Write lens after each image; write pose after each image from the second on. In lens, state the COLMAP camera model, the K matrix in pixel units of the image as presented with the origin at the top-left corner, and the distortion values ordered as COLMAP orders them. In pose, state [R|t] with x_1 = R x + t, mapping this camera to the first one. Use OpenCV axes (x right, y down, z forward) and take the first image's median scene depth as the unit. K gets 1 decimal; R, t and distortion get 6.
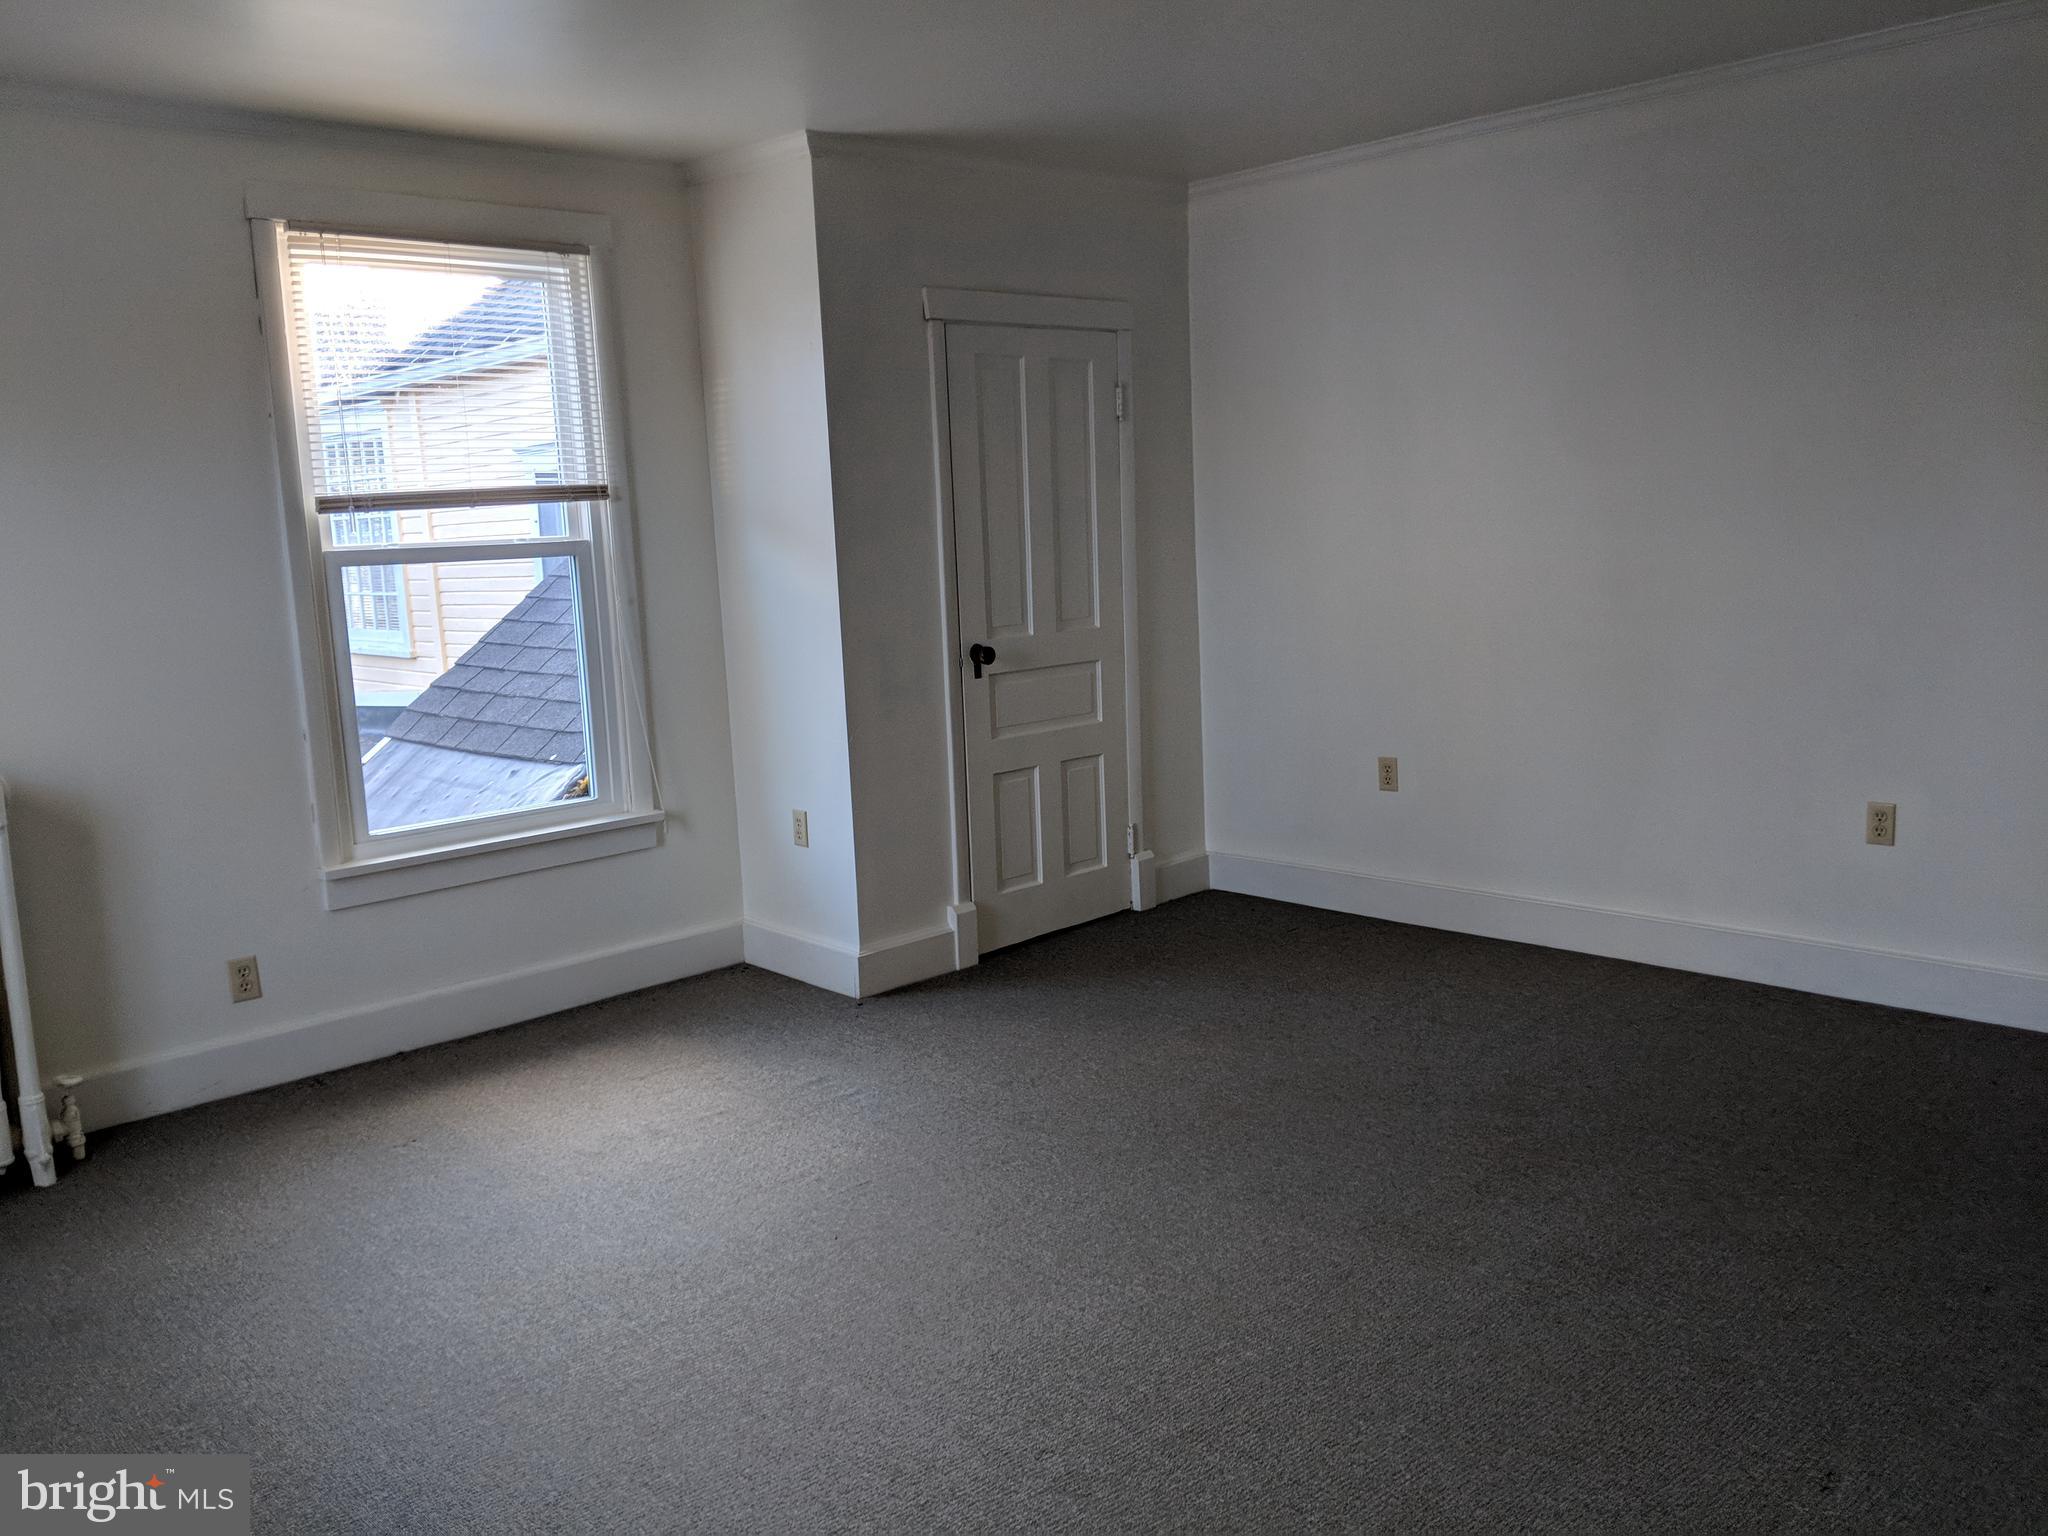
lens RADIAL K [[1646.9, 0, 1023.5], [0, 1646.9, 765.8], [0, 0, 1]] dist [0.042451, -0.049456]
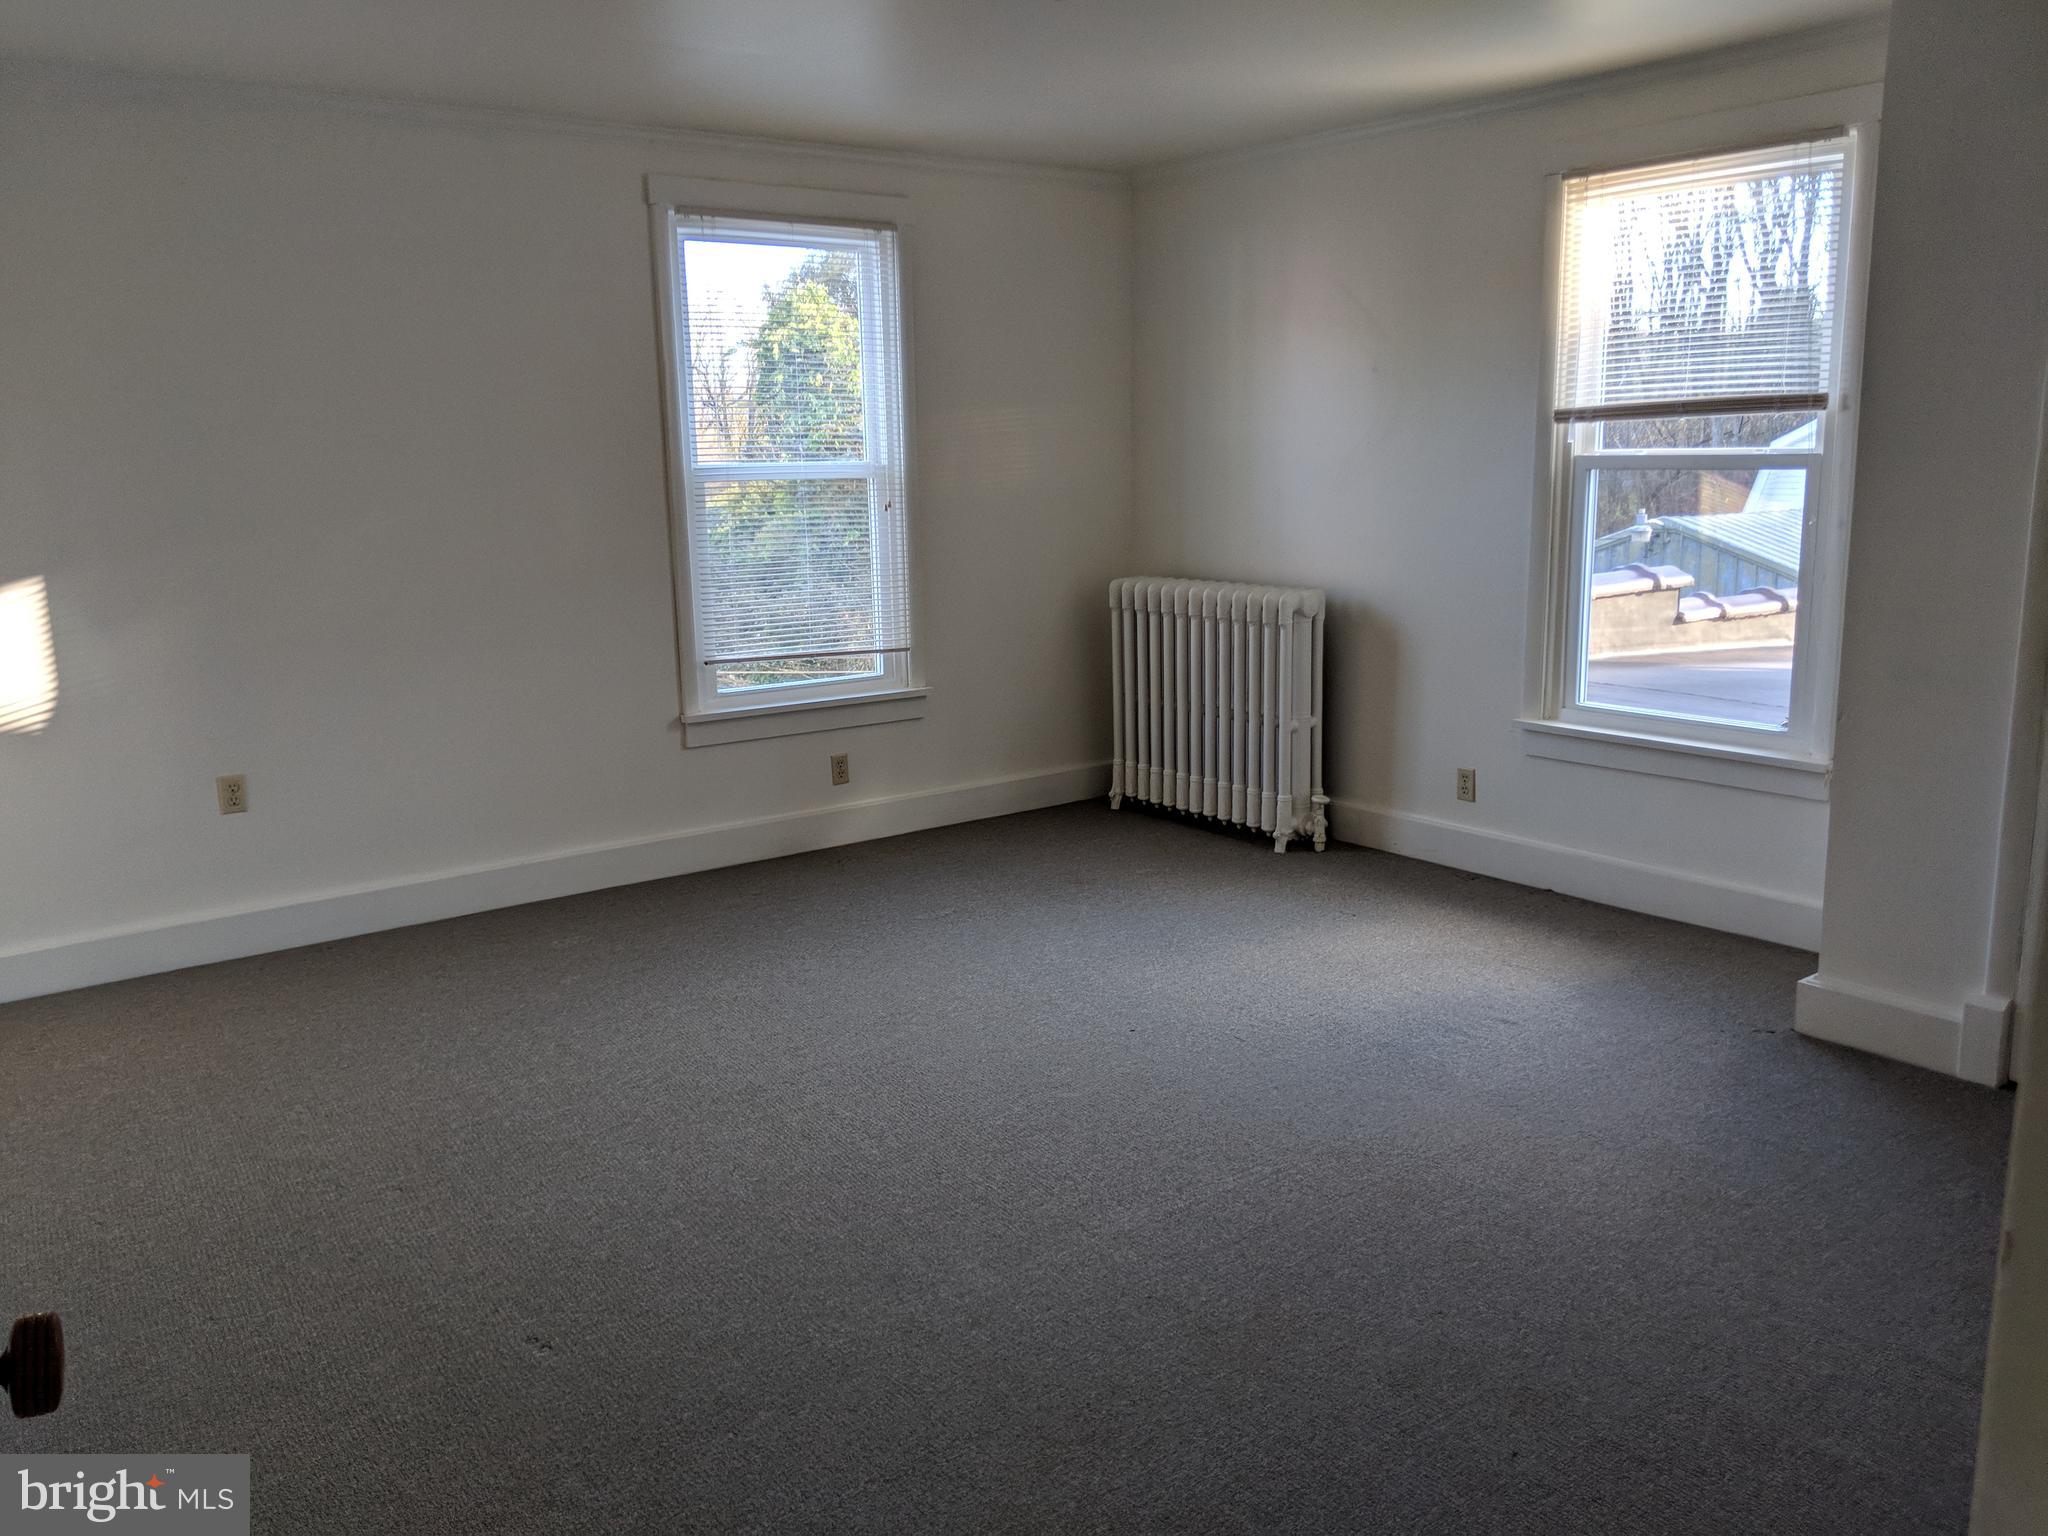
lens RADIAL K [[1646.9, 0, 1026.5], [0, 1646.9, 772.4], [0, 0, 1]] dist [0.042451, -0.049456]
pose [[-0.092807, 0.238326, -0.966741, 0.792462], [-0.136061, 0.958788, 0.249427, -0.152571], [0.986344, 0.154684, -0.056556, 0.714076]]
